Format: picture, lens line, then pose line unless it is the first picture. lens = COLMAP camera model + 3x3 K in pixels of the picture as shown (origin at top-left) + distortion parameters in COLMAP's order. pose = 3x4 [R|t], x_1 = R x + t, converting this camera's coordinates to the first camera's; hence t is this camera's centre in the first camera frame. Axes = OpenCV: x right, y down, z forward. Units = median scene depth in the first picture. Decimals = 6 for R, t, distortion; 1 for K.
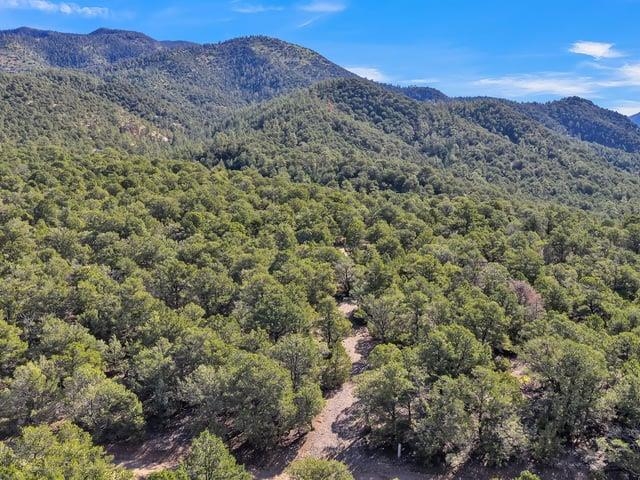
lens RADIAL K [[597.9, 0, 320.0], [0, 597.9, 240.0], [0, 0, 1]] dist [0.036500, -0.052236]
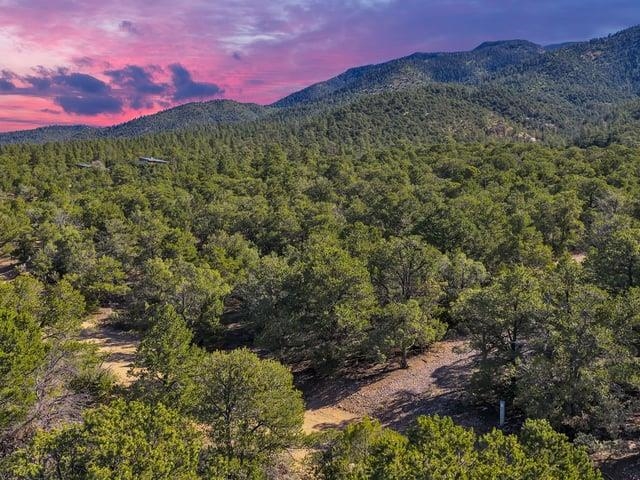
lens RADIAL K [[597.9, 0, 320.0], [0, 597.9, 240.0], [0, 0, 1]] dist [0.036500, -0.052236]
pose [[0.817918, 0.031930, -0.574448, 0.015849], [-0.043128, 0.999052, -0.005876, 0.010216], [0.573716, 0.029580, 0.818520, 0.022370]]
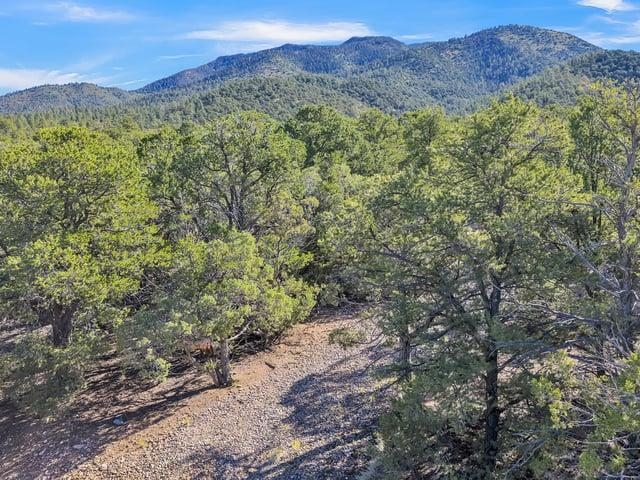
lens RADIAL K [[597.9, 0, 320.0], [0, 597.9, 240.0], [0, 0, 1]] dist [0.036500, -0.052236]
pose [[0.920016, 0.026129, -0.391008, 0.007859], [-0.028634, 0.999590, -0.000577, 0.013640], [0.390833, 0.011727, 0.920387, 0.041731]]
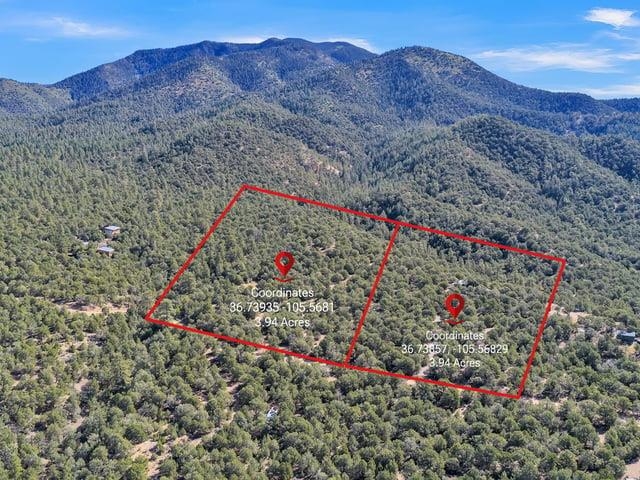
lens RADIAL K [[610.9, 0, 320.0], [0, 610.9, 240.0], [0, 0, 1]] dist [0.007383, -0.012906]
pose [[0.969959, 0.028060, -0.241645, 0.021821], [-0.021352, 0.999312, 0.030334, -0.052042], [0.242329, -0.024263, 0.969891, -0.230946]]
